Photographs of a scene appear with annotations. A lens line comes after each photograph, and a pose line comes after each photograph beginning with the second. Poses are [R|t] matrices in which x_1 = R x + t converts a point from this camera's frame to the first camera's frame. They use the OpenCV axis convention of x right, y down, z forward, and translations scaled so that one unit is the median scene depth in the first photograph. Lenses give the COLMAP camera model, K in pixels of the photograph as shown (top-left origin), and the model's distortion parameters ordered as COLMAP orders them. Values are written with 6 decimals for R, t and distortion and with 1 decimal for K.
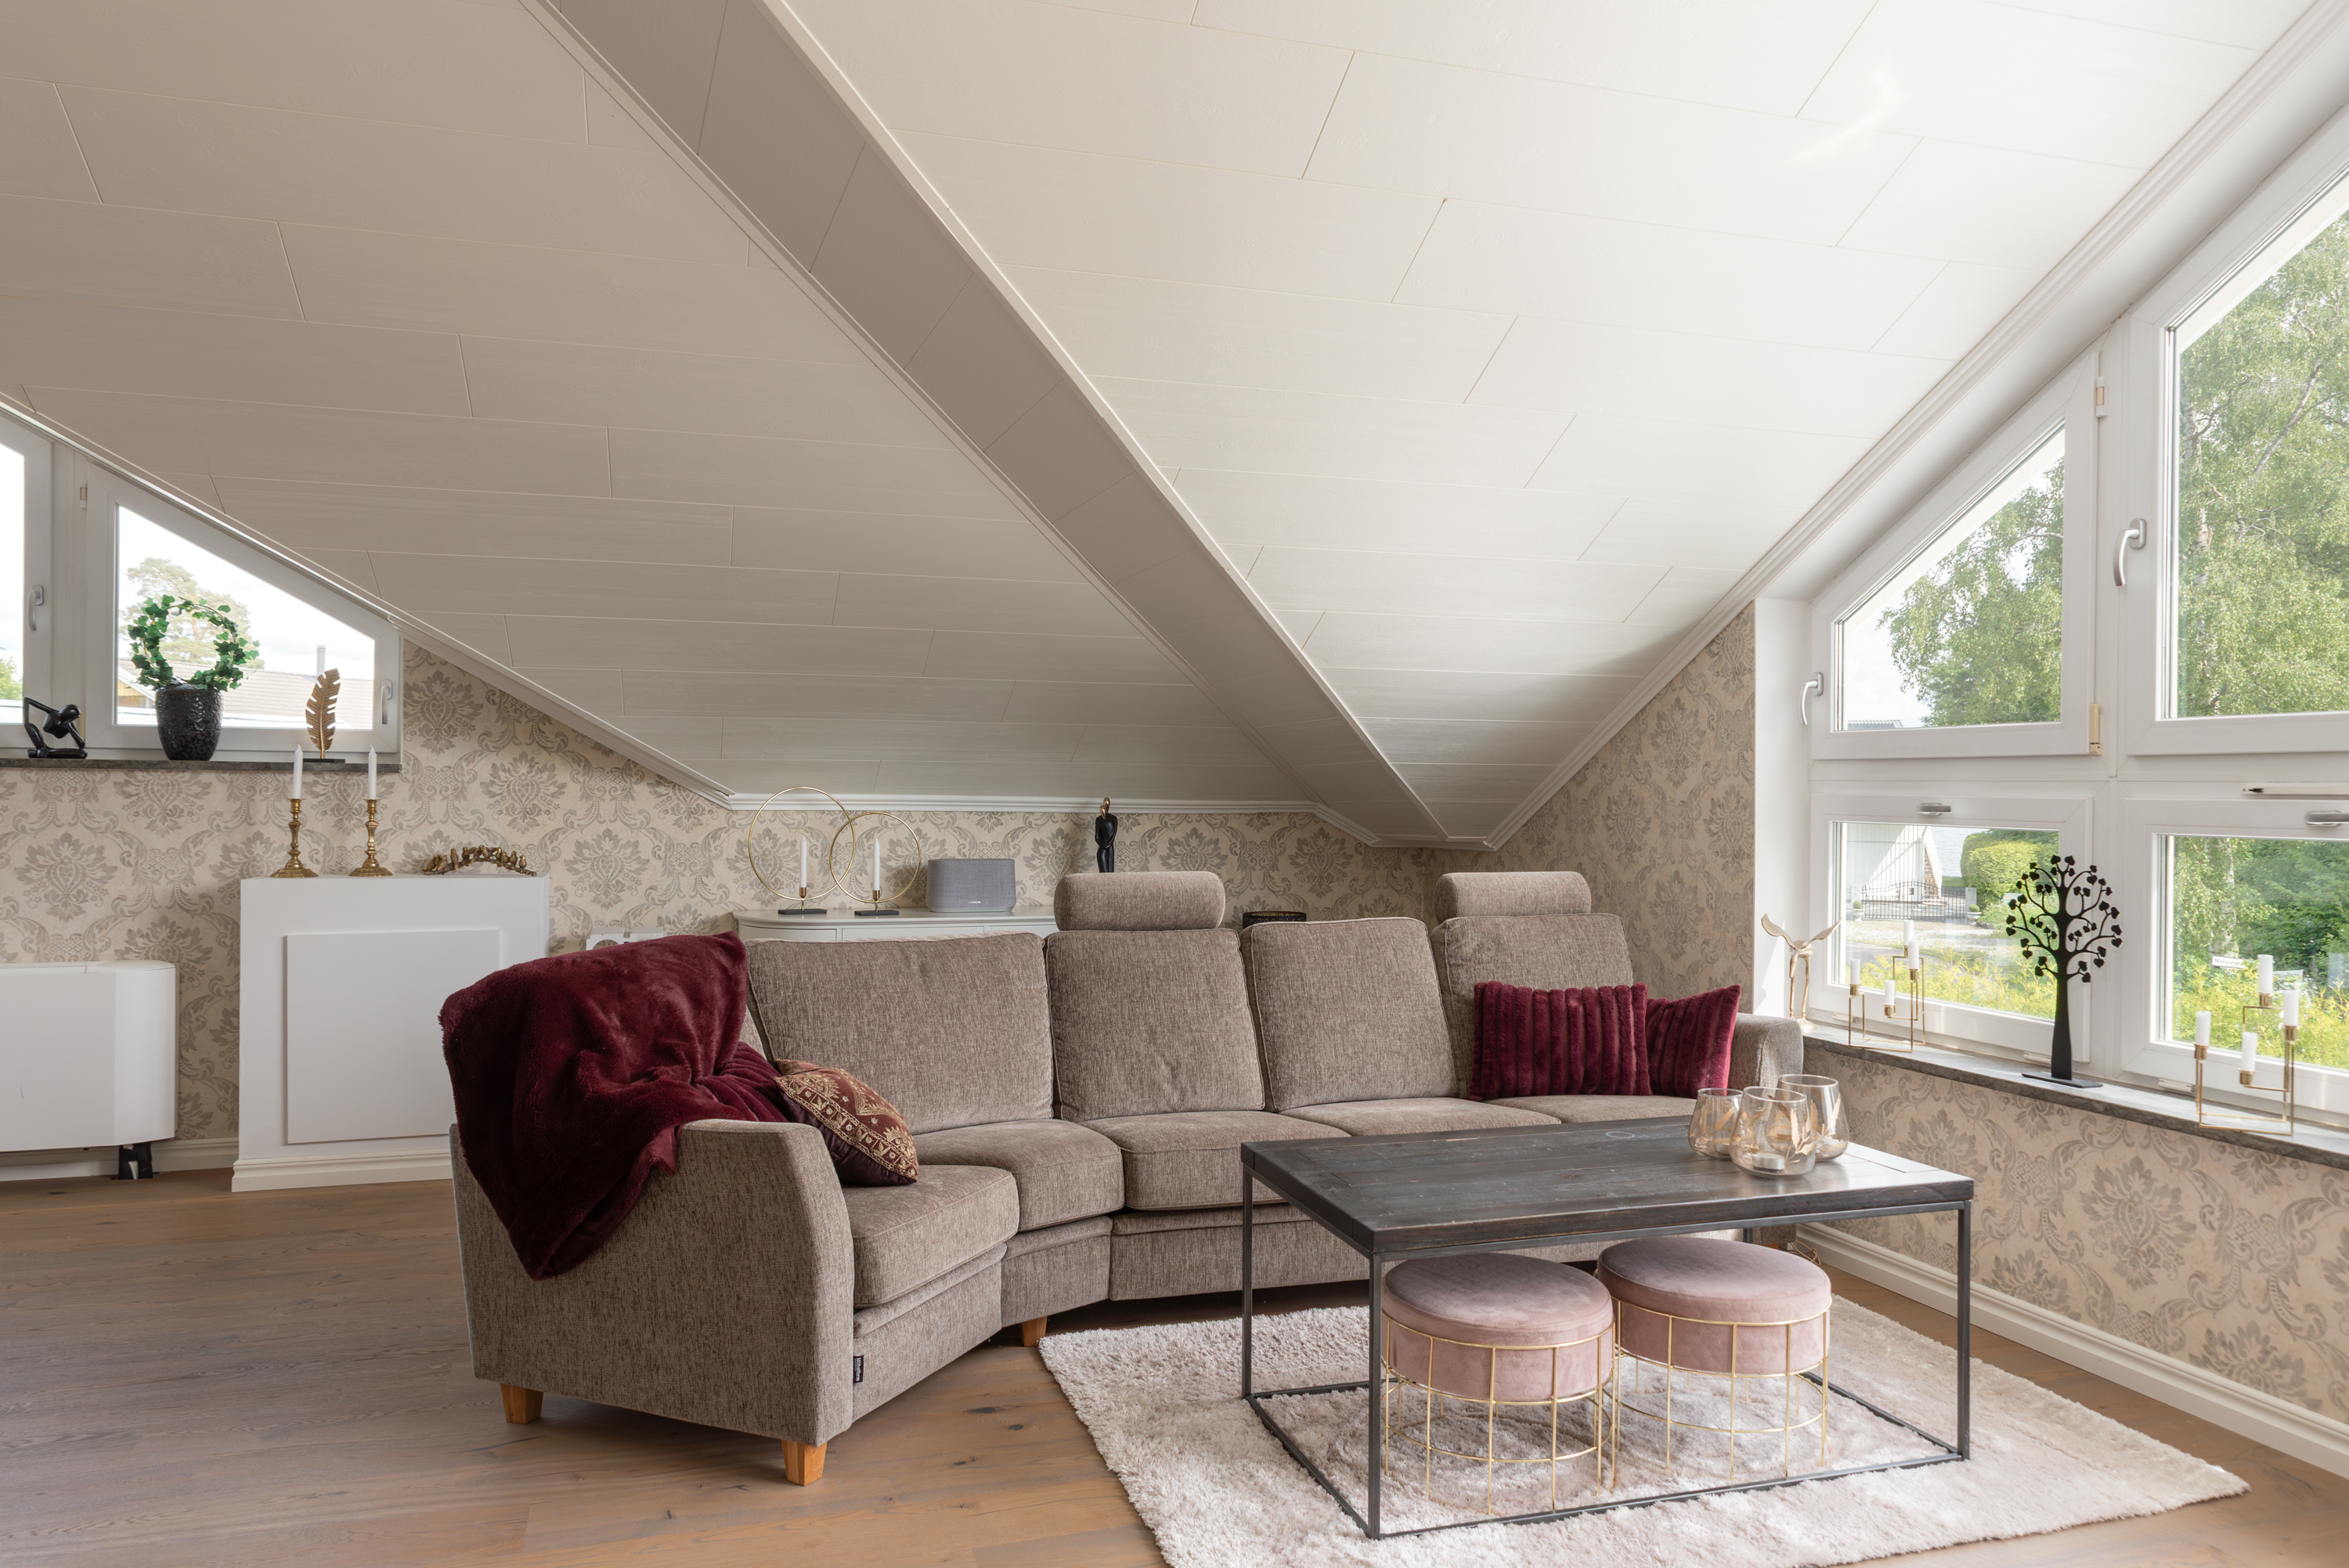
lens RADIAL K [[1569.5, 0, 1190.8], [0, 1569.5, 794.8], [0, 0, 1]] dist [0.005793, 0.001936]
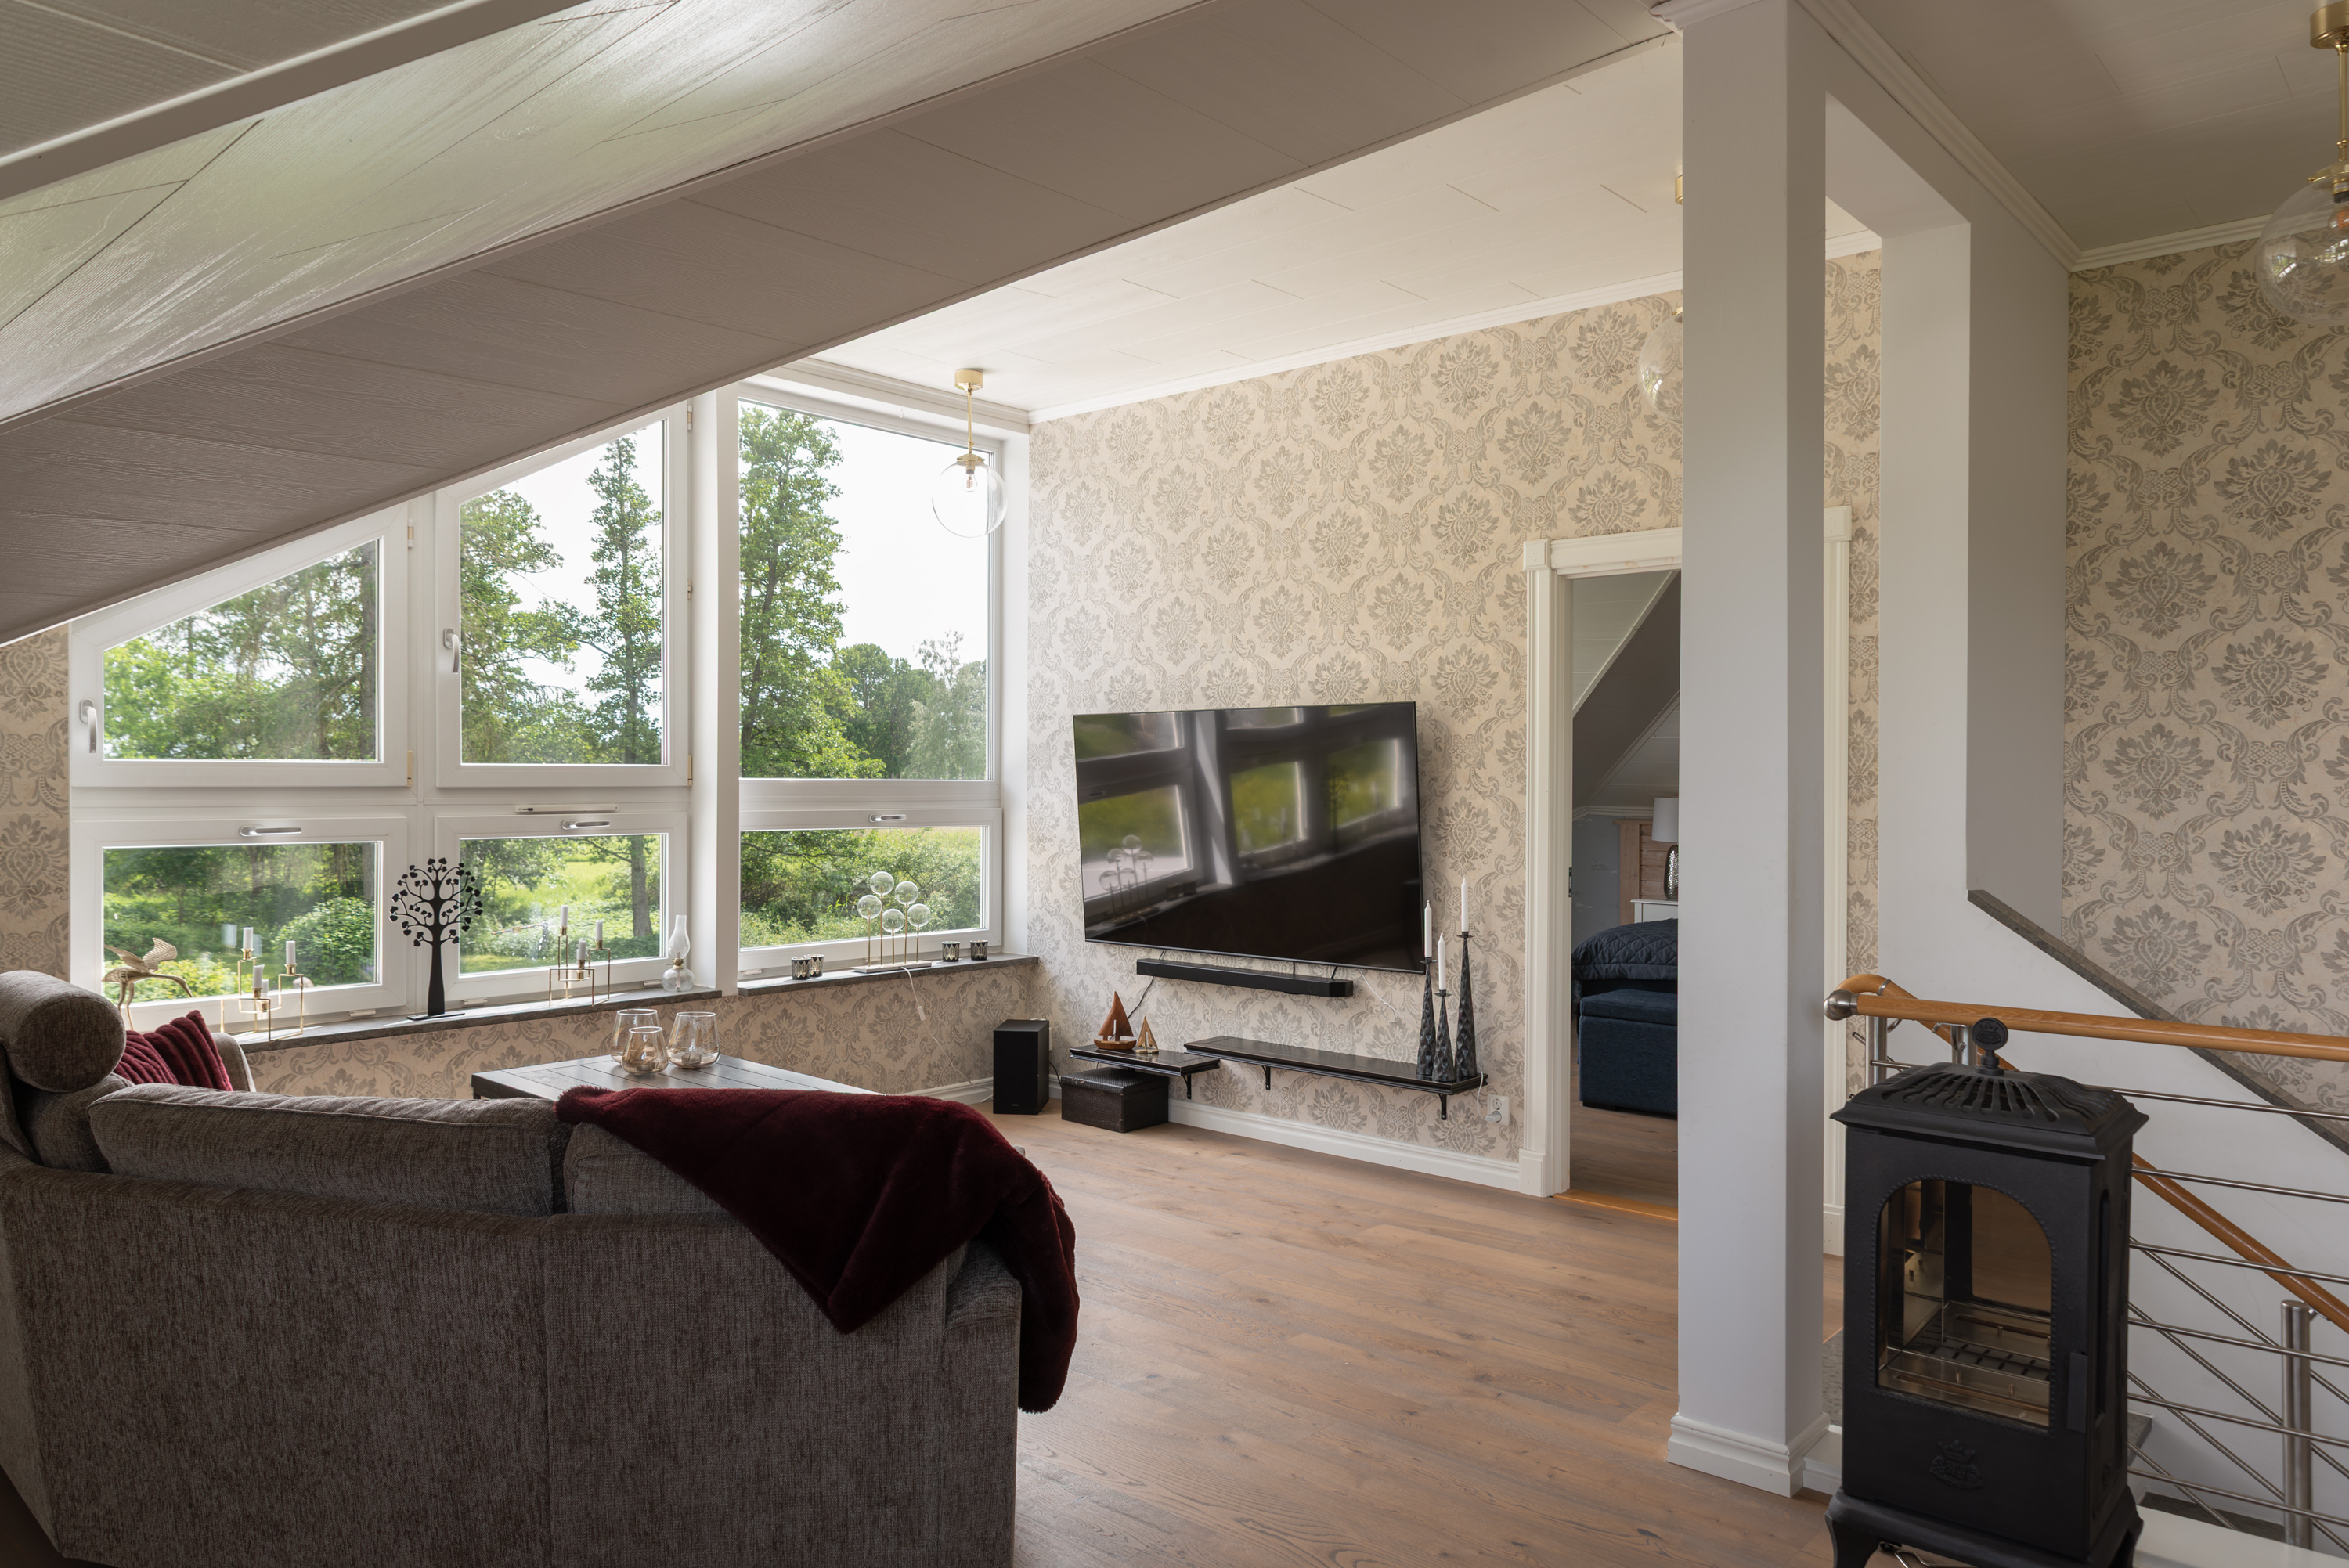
lens RADIAL K [[1698.5, 0, 1187.2], [0, 1698.5, 792.9], [0, 0, 1]] dist [0.042870, 0.001025]
pose [[-0.510767, -0.008020, 0.859682, -0.742654], [0.006664, 0.999890, 0.013288, -0.024057], [-0.859693, 0.012516, -0.510657, 0.796368]]
